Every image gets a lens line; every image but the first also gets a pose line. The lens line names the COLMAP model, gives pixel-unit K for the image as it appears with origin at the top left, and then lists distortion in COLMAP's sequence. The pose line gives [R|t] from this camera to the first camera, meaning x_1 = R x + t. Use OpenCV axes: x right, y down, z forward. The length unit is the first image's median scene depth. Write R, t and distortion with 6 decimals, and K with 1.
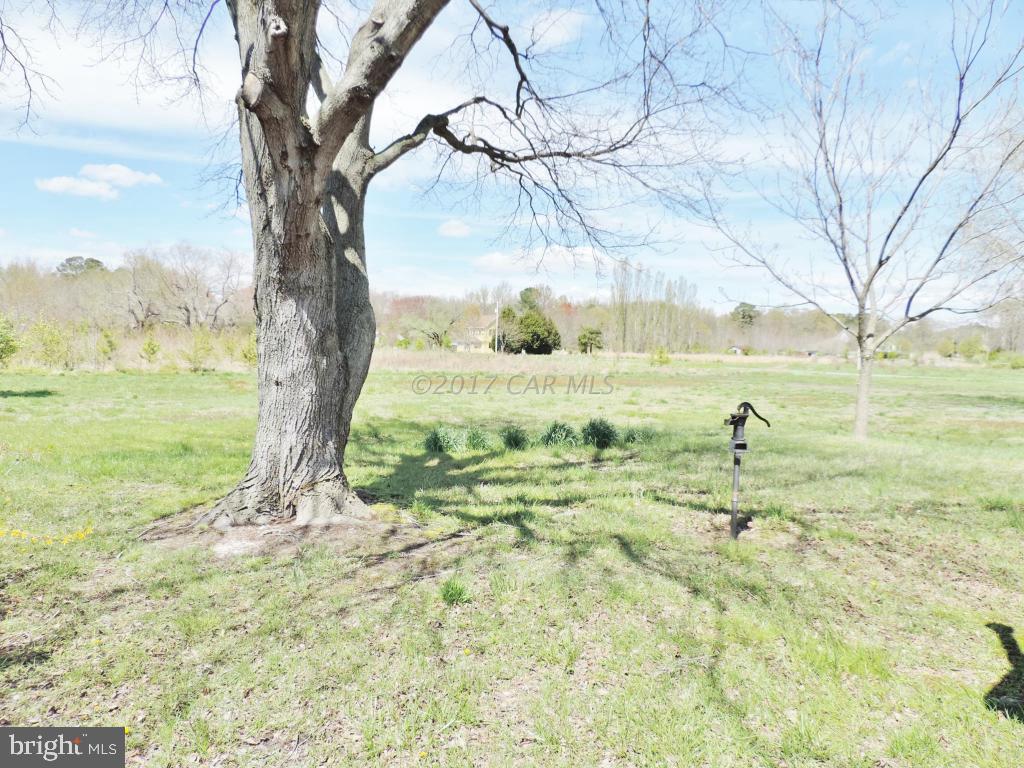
lens RADIAL K [[735.4, 0, 515.3], [0, 735.4, 388.1], [0, 0, 1]] dist [-0.005729, -0.011010]
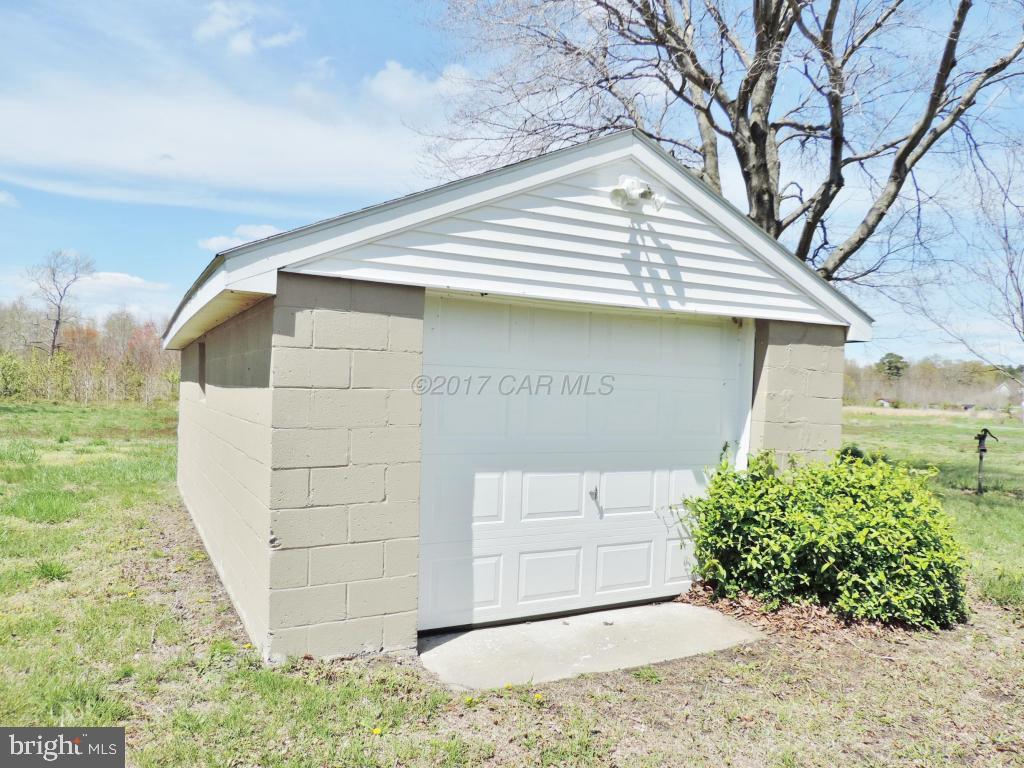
lens RADIAL K [[735.4, 0, 515.3], [0, 735.4, 388.1], [0, 0, 1]] dist [-0.005729, -0.011010]
pose [[0.985834, 0.011979, -0.167298, -0.059459], [-0.022950, 0.997699, -0.063802, 0.006355], [0.166149, 0.066738, 0.983840, -0.113896]]
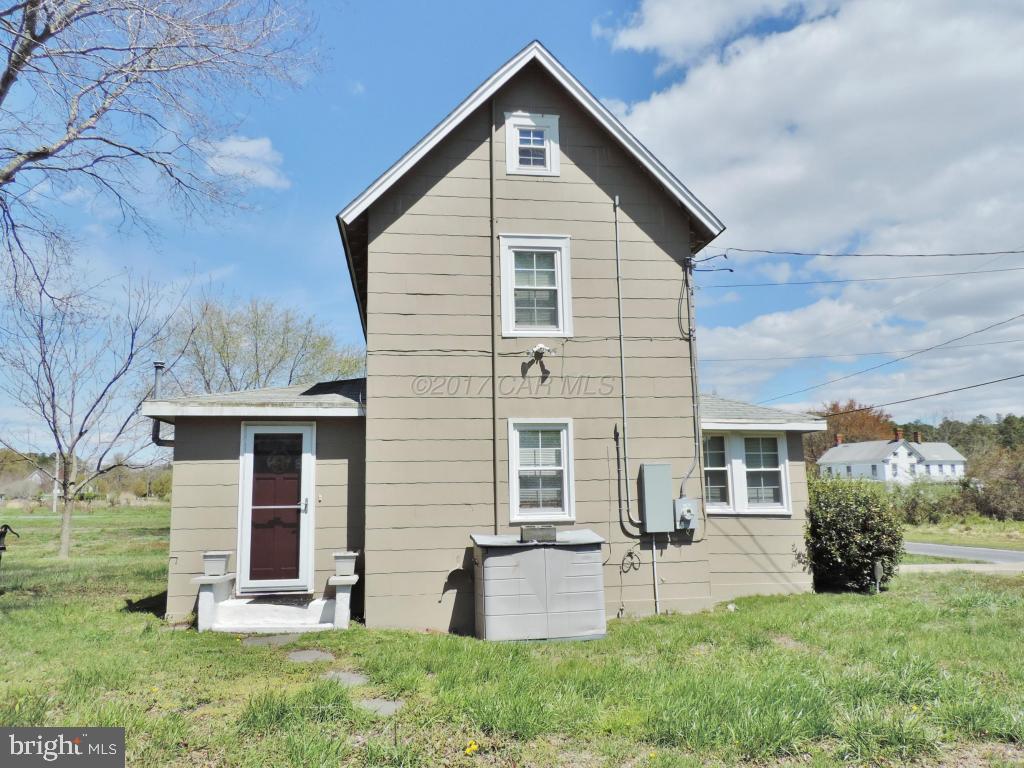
lens RADIAL K [[735.4, 0, 515.3], [0, 735.4, 388.1], [0, 0, 1]] dist [-0.005729, -0.011010]
pose [[0.542839, 0.092177, 0.834763, -0.054036], [0.067884, 0.985890, -0.153010, 0.004717], [-0.837089, 0.139727, 0.528922, -0.106143]]
